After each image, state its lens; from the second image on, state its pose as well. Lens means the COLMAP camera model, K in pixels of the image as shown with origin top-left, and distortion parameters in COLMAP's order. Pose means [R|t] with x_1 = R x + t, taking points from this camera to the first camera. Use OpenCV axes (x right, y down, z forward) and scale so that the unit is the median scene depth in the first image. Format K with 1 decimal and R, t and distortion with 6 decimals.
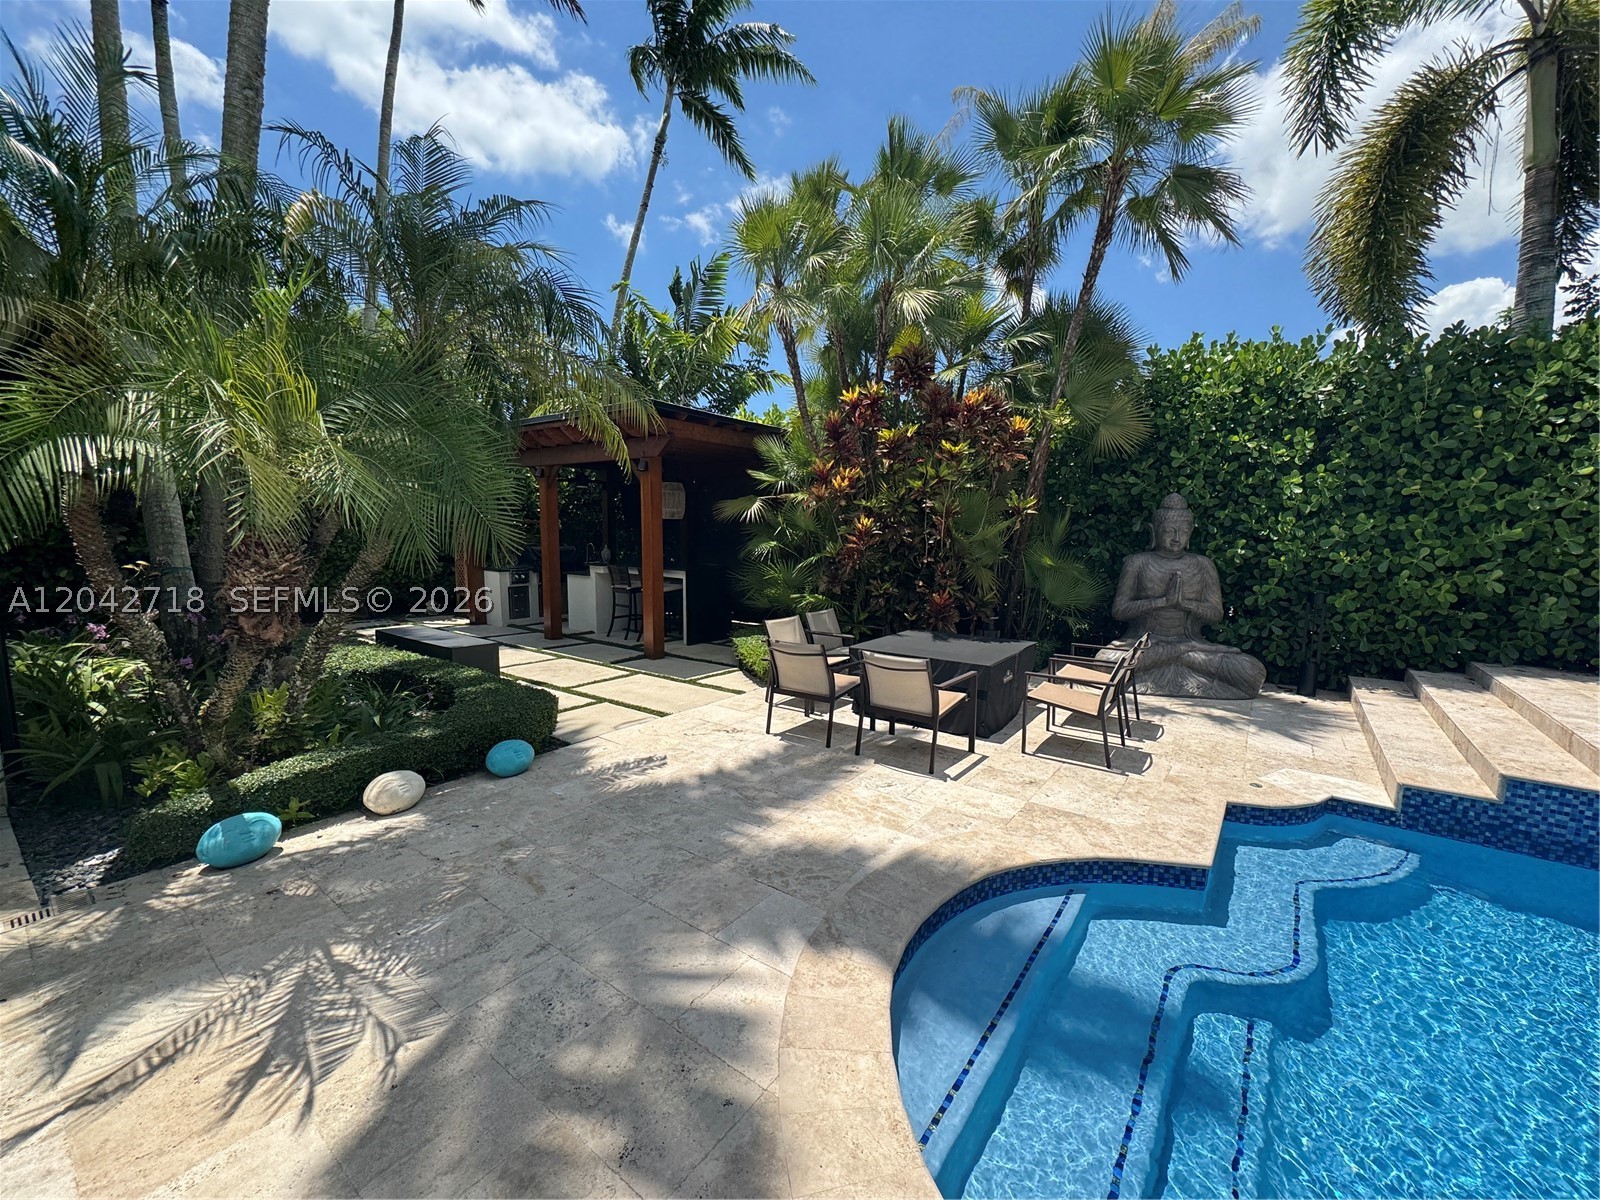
lens RADIAL K [[638.8, 0, 793.2], [0, 638.8, 600.9], [0, 0, 1]] dist [0.002958, -0.000271]
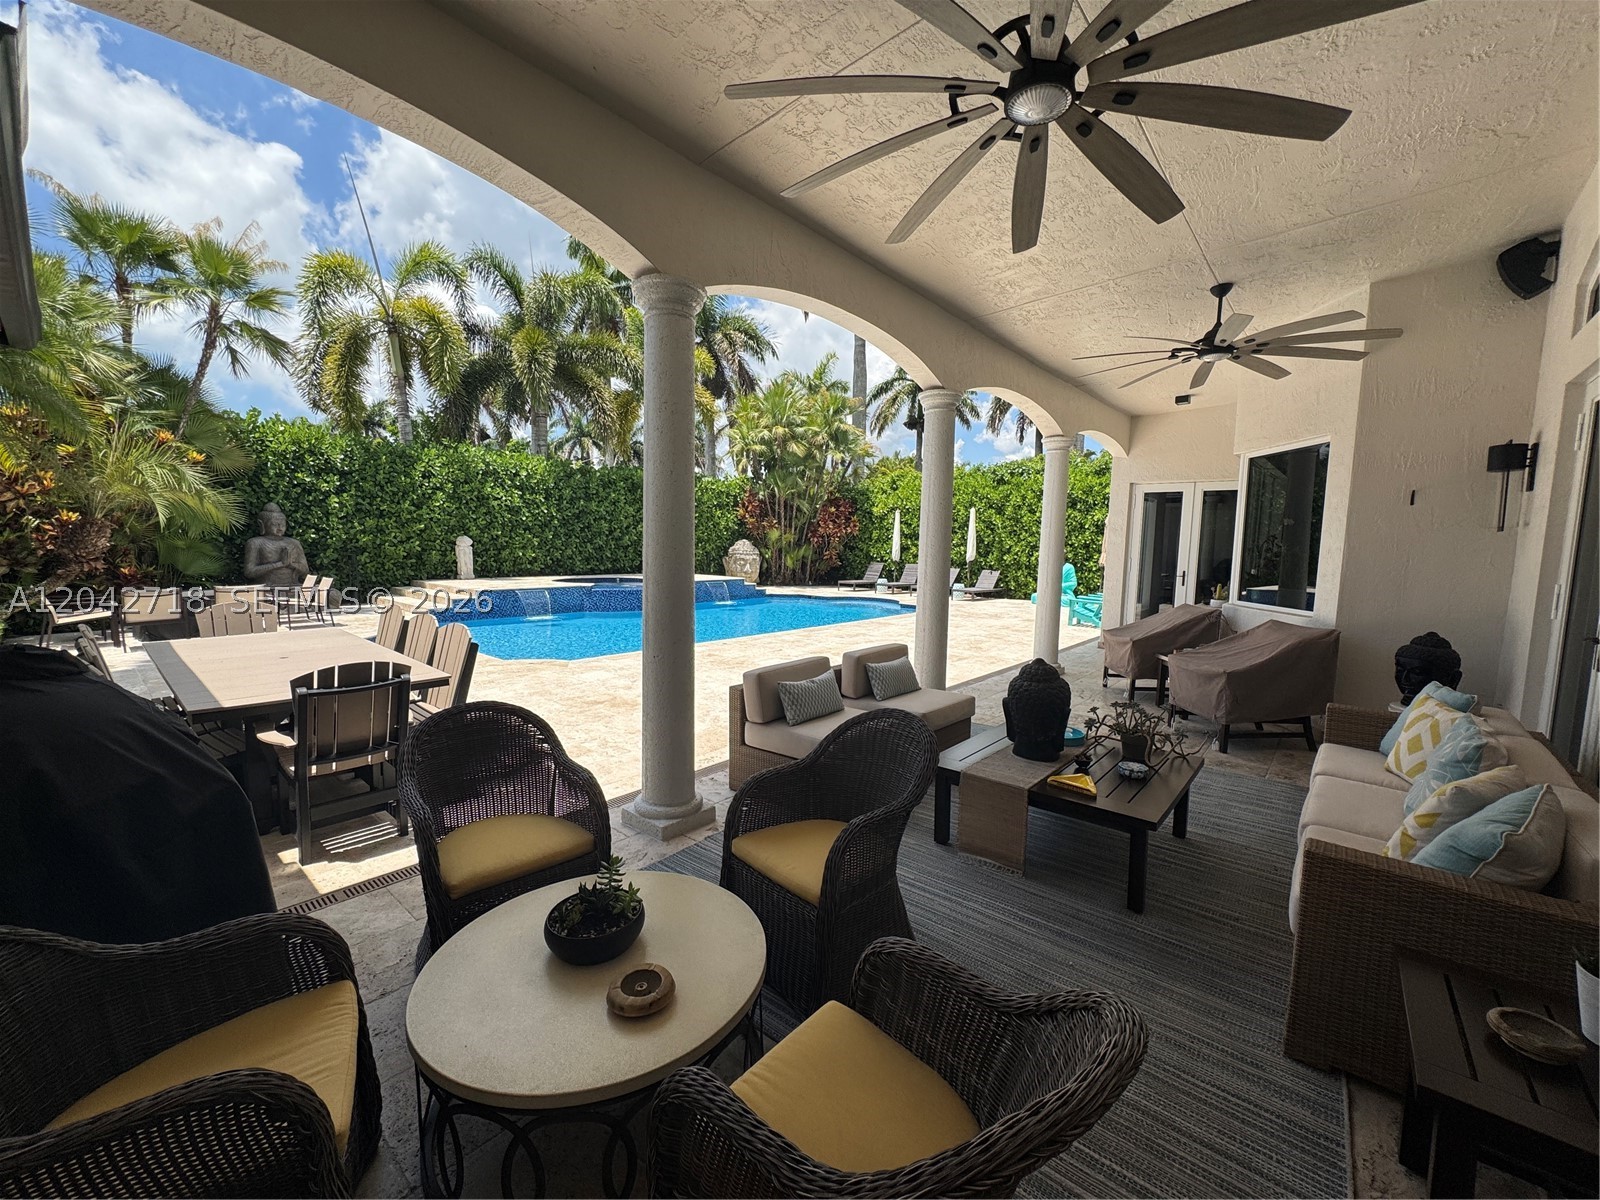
lens RADIAL K [[638.8, 0, 804.1], [0, 638.8, 601.4], [0, 0, 1]] dist [0.002958, -0.000271]
pose [[0.090981, -0.110589, 0.989693, -1.035282], [0.095372, 0.990214, 0.101880, 0.060132], [-0.991275, 0.085119, 0.100638, -0.600932]]
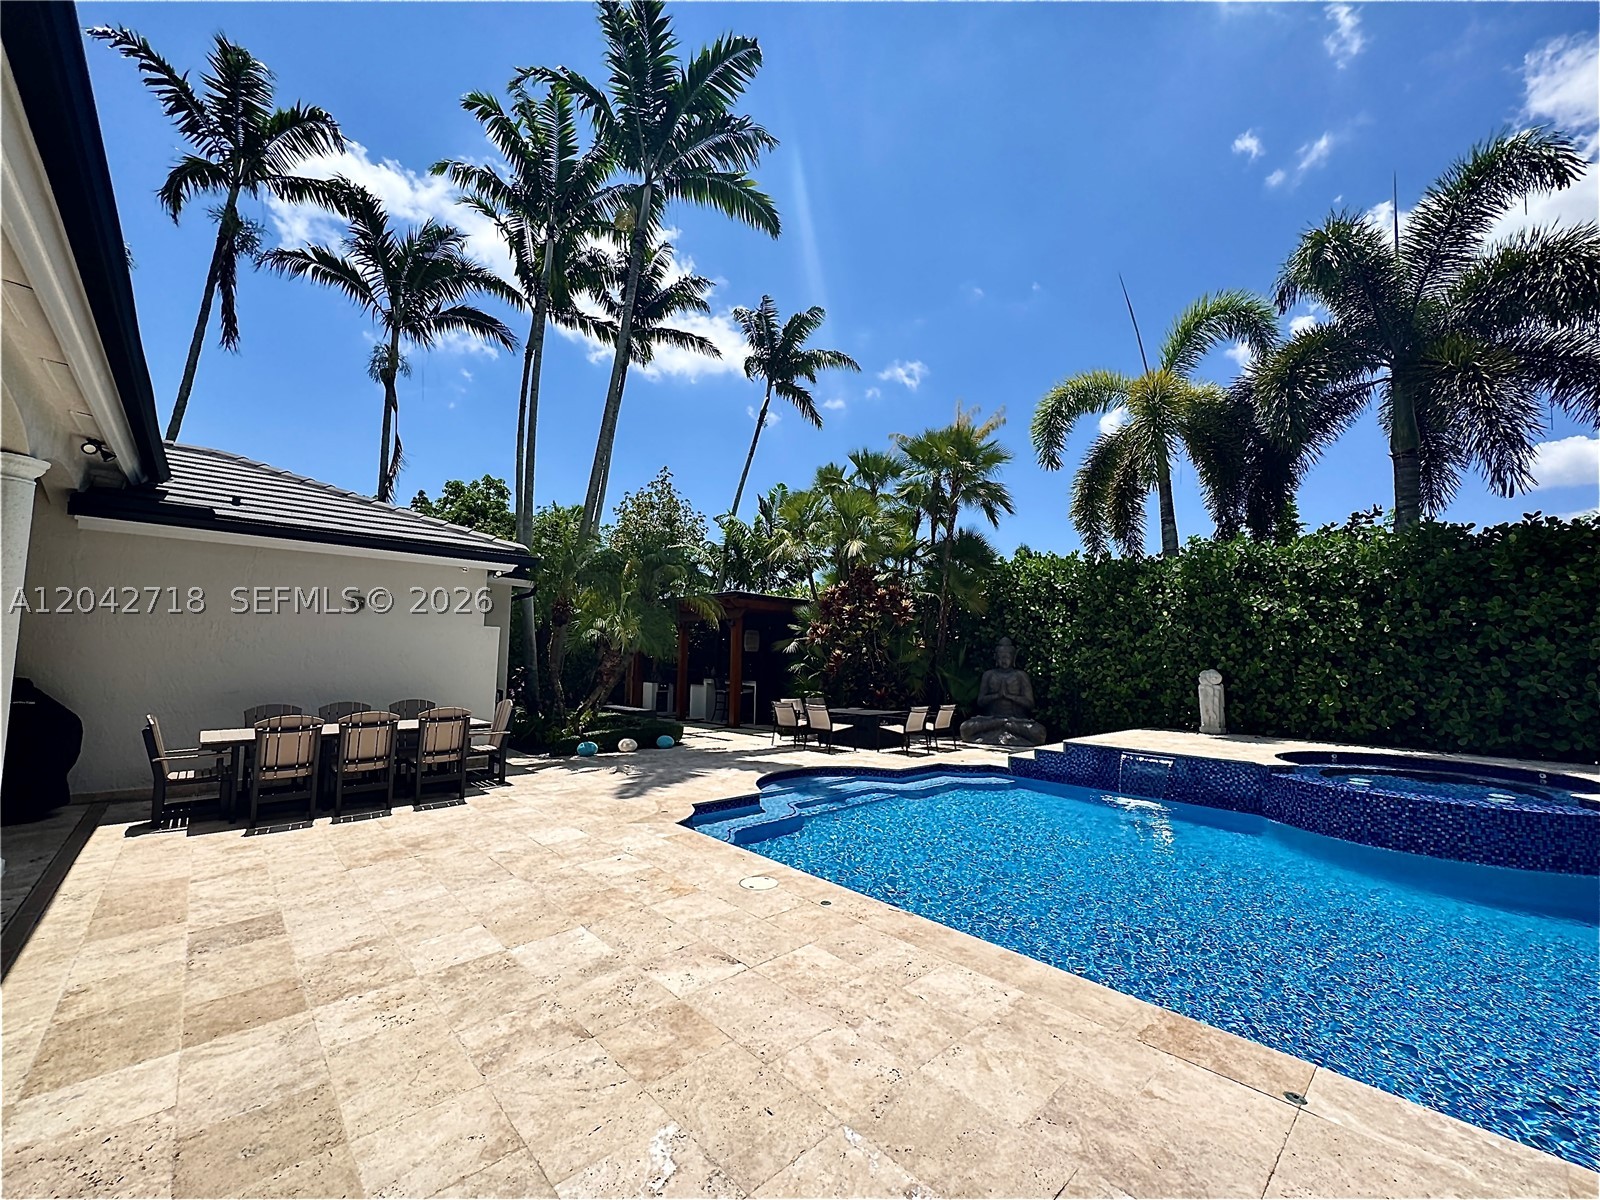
lens RADIAL K [[638.8, 0, 790.2], [0, 638.8, 613.5], [0, 0, 1]] dist [0.002958, -0.000271]
pose [[0.981434, -0.012198, -0.191413, 0.339972], [-0.023937, 0.982384, -0.185336, 0.120861], [0.190302, 0.186476, 0.963853, -0.902542]]
